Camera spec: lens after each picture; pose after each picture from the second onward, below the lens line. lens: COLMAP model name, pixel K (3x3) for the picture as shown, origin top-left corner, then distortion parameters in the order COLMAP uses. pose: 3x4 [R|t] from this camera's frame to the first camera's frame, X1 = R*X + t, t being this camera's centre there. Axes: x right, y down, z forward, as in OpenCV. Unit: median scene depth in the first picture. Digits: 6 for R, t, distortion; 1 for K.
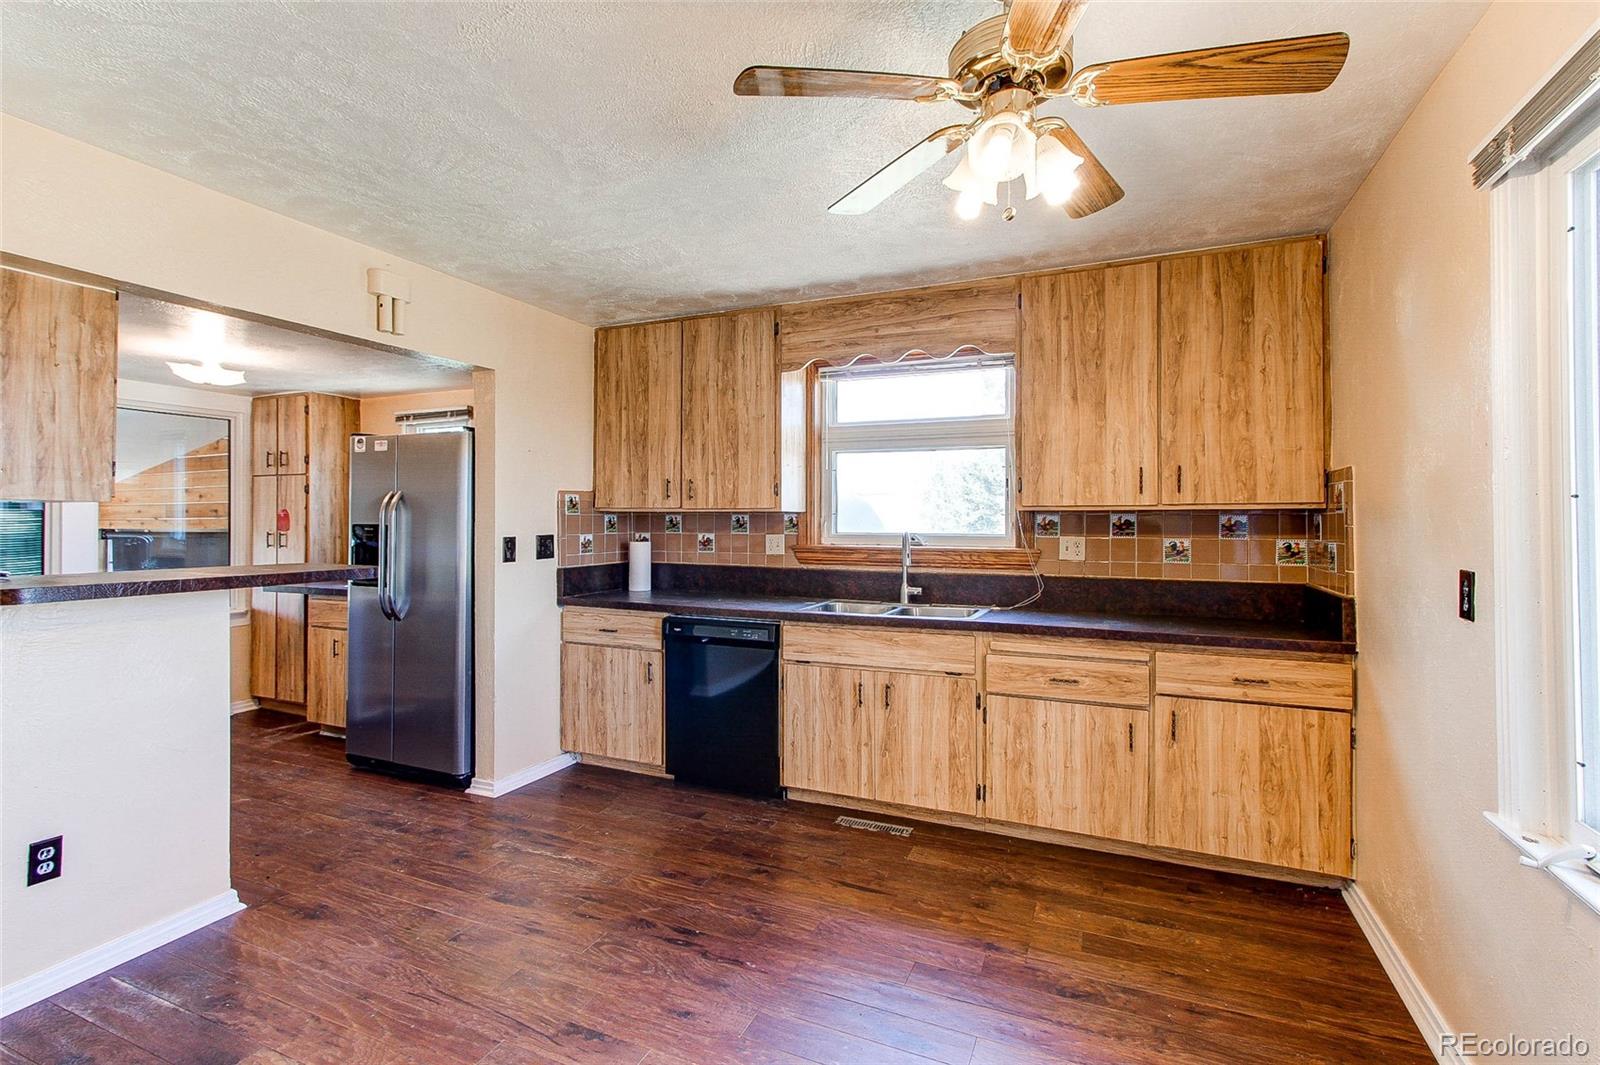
lens RADIAL K [[735.7, 0, 789.1], [0, 735.7, 512.6], [0, 0, 1]] dist [-0.000711, -0.000356]
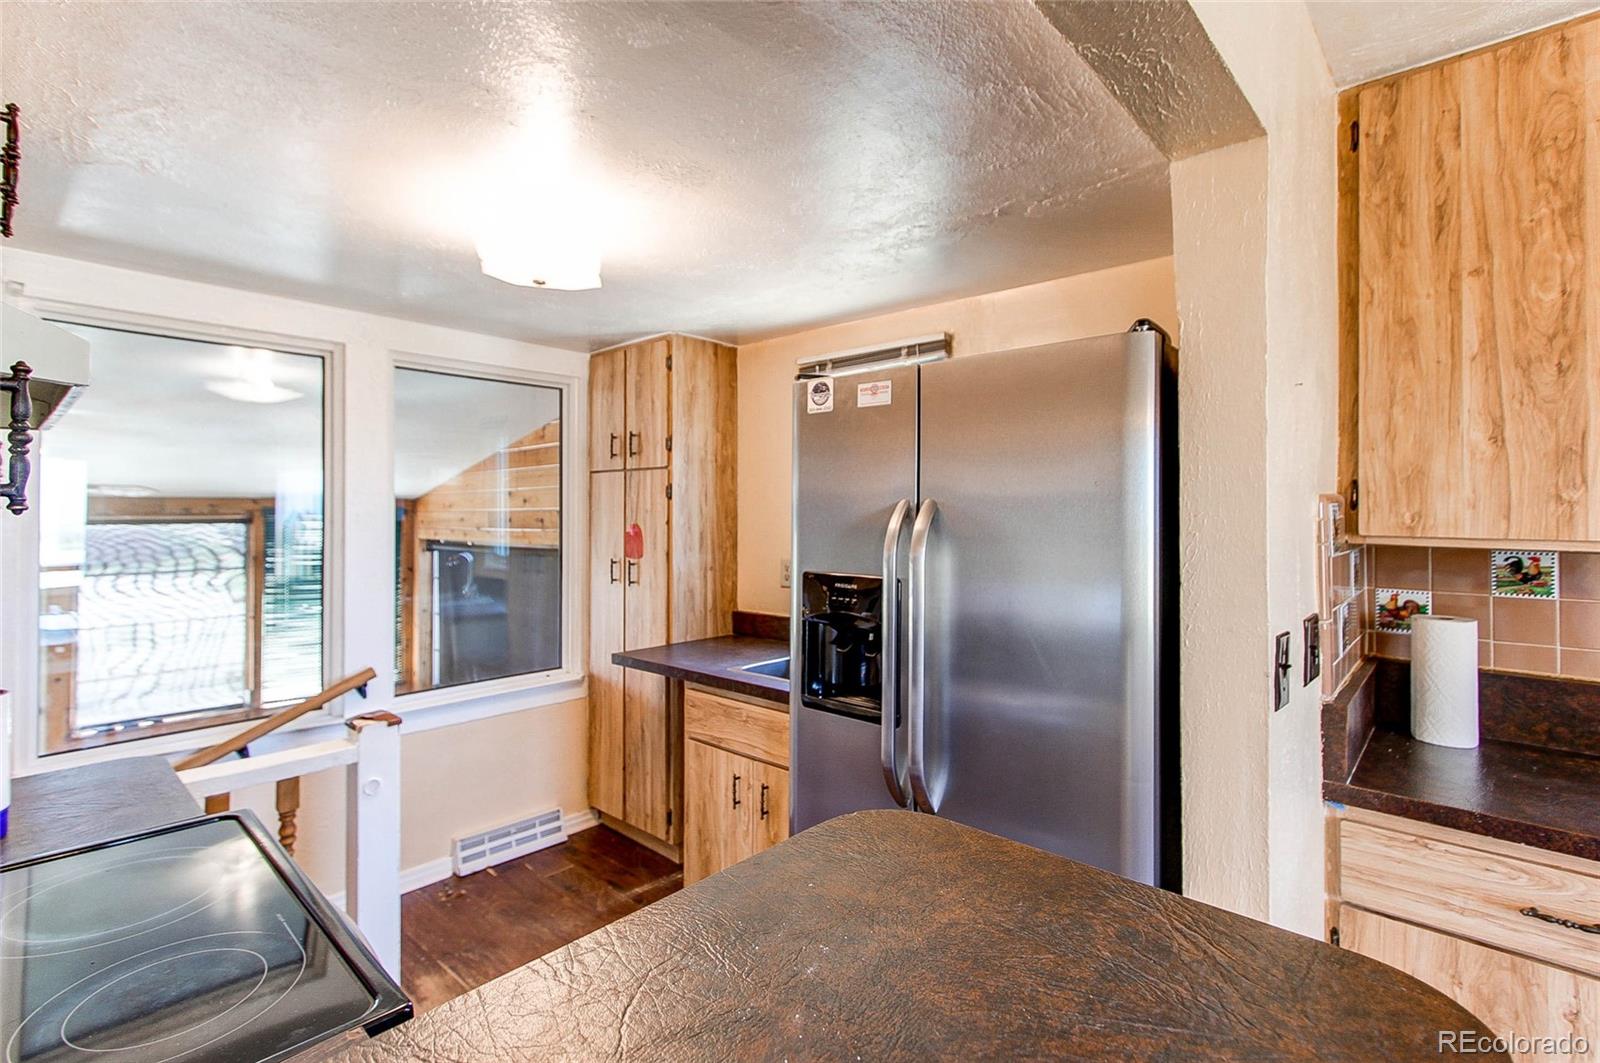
lens RADIAL K [[751.5, 0, 797.3], [0, 751.5, 500.3], [0, 0, 1]] dist [-0.015142, 0.000137]
pose [[0.947657, -0.005249, -0.319248, -0.345361], [0.002700, 0.999961, -0.008425, -0.018831], [0.319280, 0.007121, 0.947634, 0.429026]]
